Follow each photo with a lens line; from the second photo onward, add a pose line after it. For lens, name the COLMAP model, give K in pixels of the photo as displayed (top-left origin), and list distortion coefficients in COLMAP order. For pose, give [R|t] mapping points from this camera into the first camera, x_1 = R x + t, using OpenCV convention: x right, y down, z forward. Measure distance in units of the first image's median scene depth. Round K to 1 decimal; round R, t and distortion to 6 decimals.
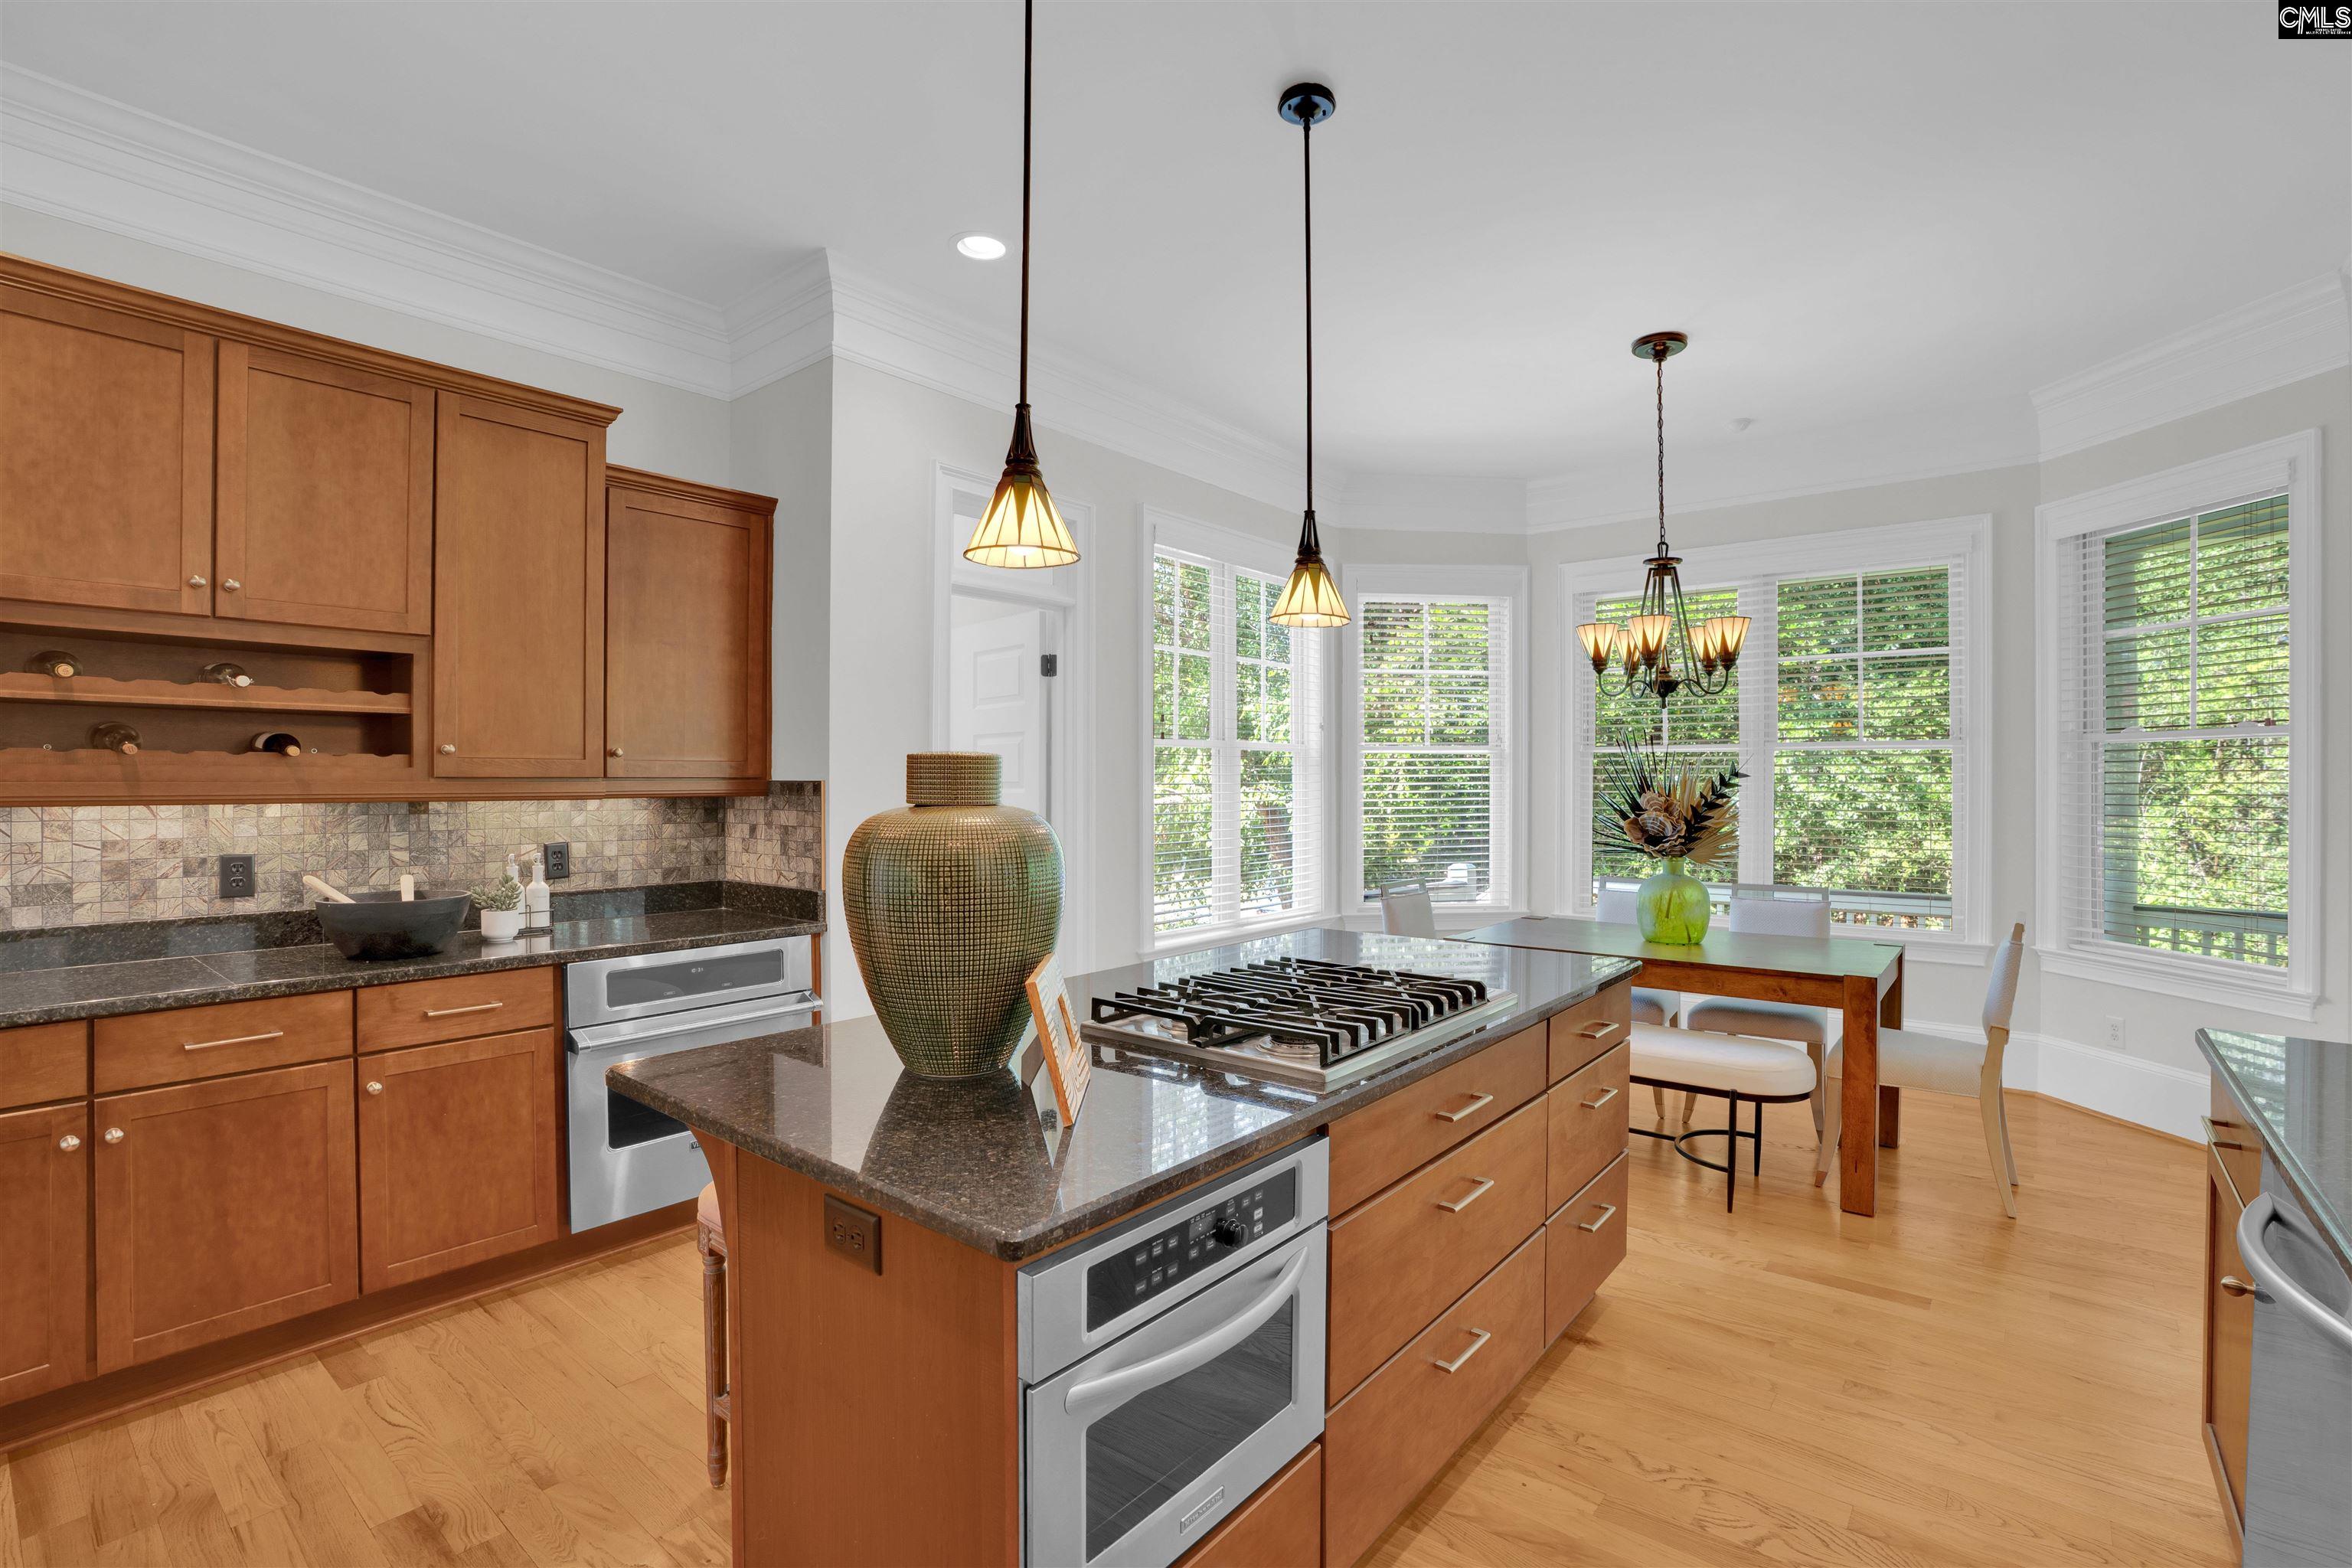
lens RADIAL K [[1094.6, 0, 1168.0], [0, 1094.6, 785.8], [0, 0, 1]] dist [-0.023097, 0.004100]
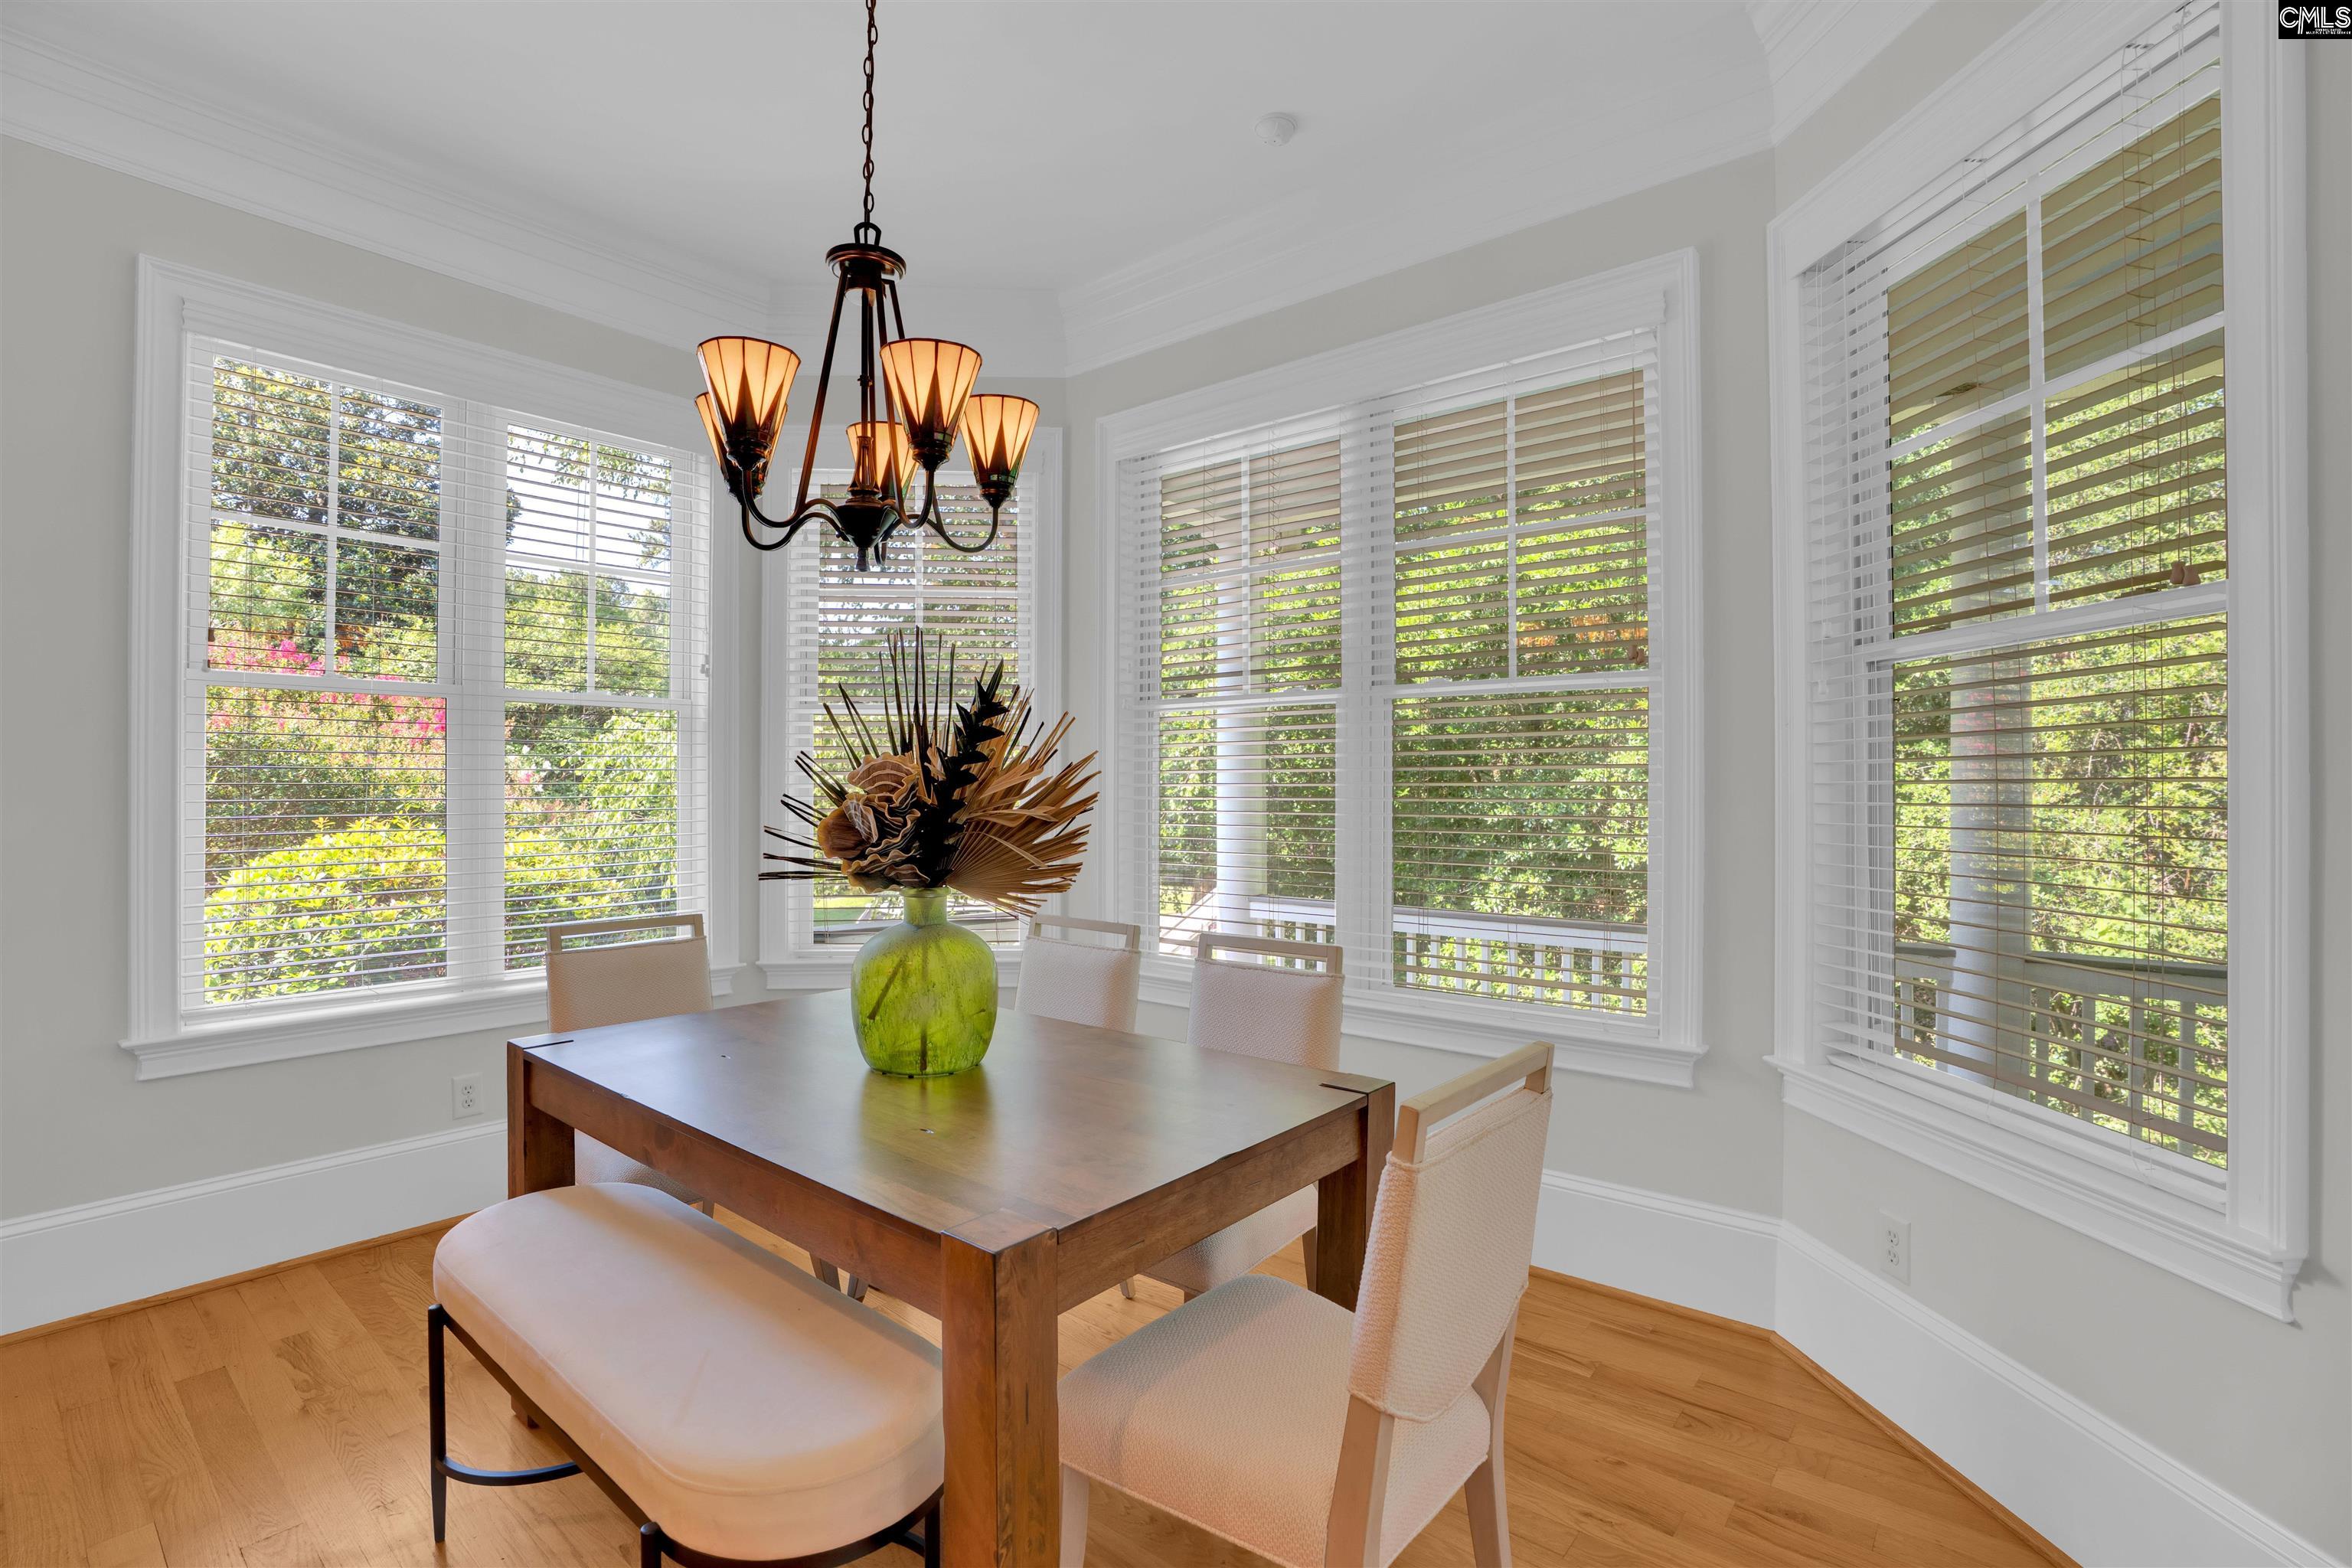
lens RADIAL K [[1094.6, 0, 1170.4], [0, 1094.6, 779.1], [0, 0, 1]] dist [-0.023097, 0.004100]
pose [[0.999971, 0.007286, -0.002353, 0.253942], [-0.007293, 0.999968, -0.003138, 0.007881], [0.002330, 0.003155, 0.999992, 0.232725]]
